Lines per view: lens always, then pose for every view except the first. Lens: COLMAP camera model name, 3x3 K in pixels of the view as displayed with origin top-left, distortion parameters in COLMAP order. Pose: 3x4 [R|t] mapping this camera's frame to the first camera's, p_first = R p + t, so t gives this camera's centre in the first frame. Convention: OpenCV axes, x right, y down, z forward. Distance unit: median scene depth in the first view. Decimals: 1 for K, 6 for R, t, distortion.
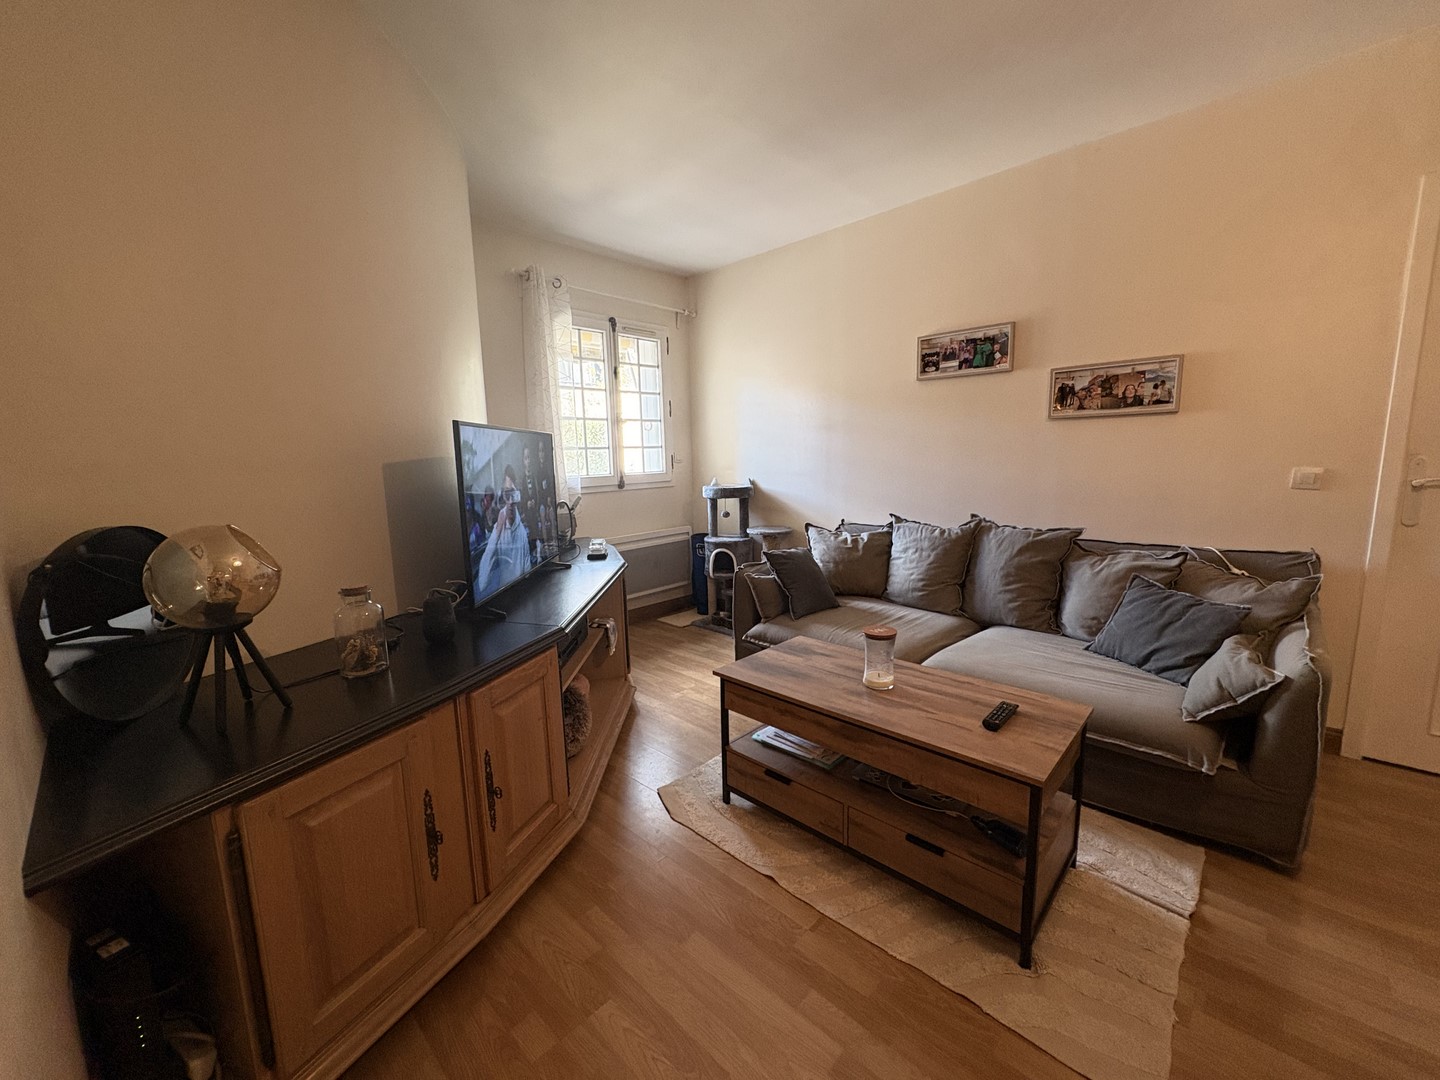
lens RADIAL K [[570.9, 0, 720.0], [0, 570.9, 540.0], [0, 0, 1]] dist [-0.001130, -0.000157]
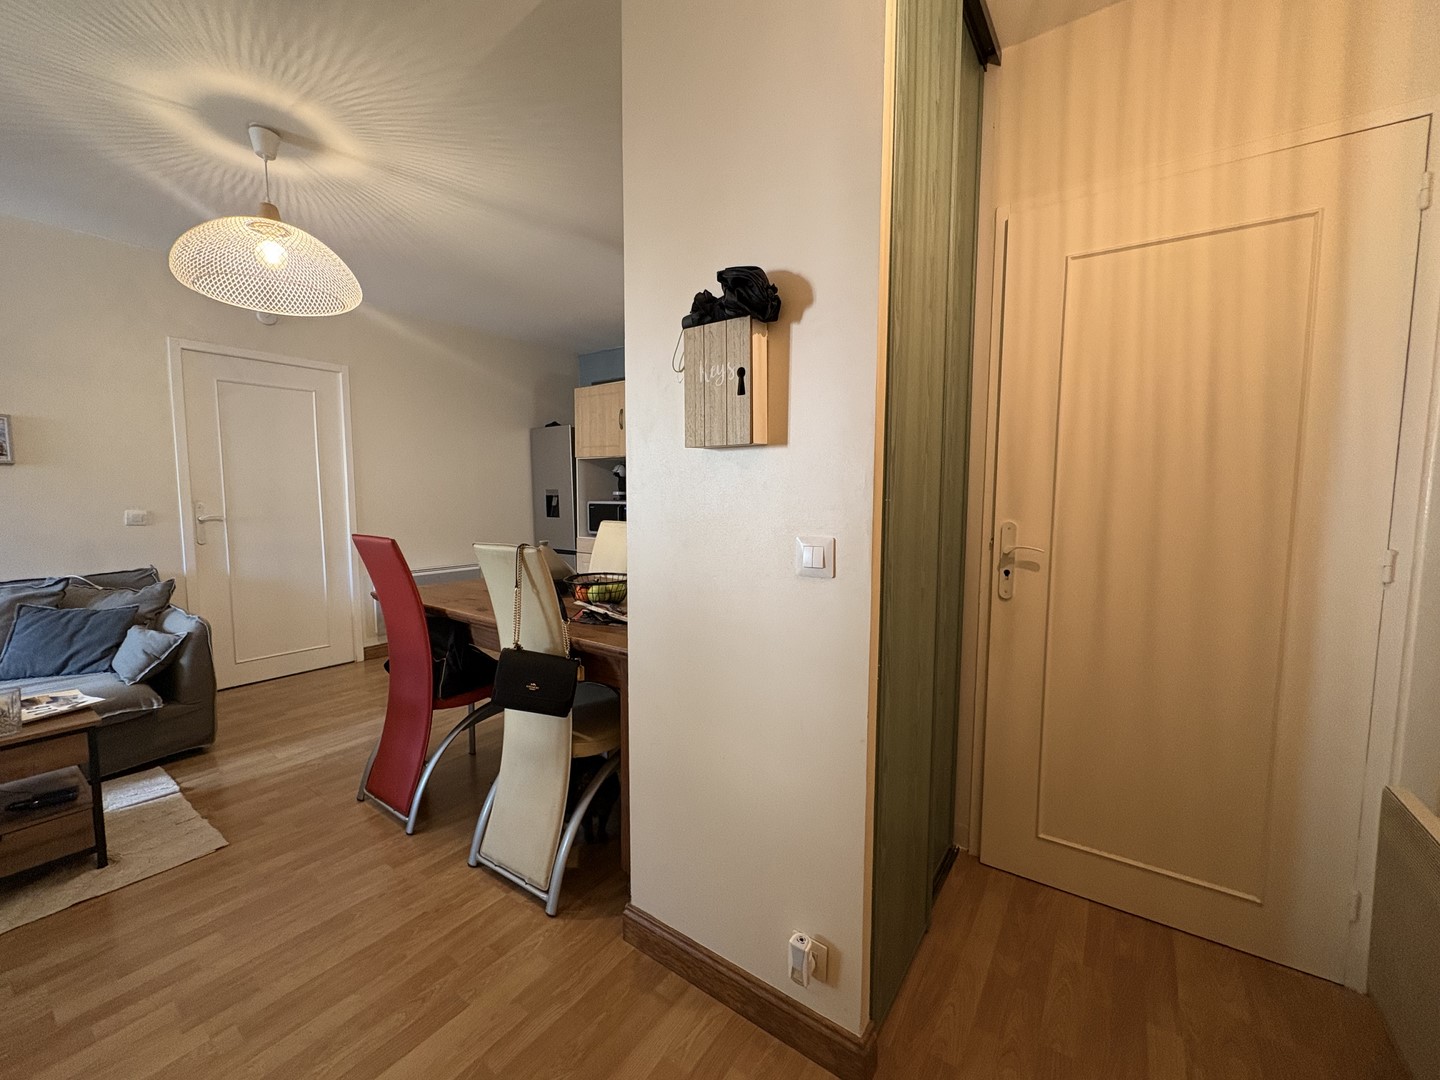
lens RADIAL K [[570.9, 0, 720.0], [0, 570.9, 540.0], [0, 0, 1]] dist [-0.001130, -0.000157]
pose [[-0.145774, -0.054426, 0.987820, -0.678265], [0.148504, 0.985969, 0.076239, 0.062319], [-0.978109, 0.157809, -0.135646, -0.262338]]
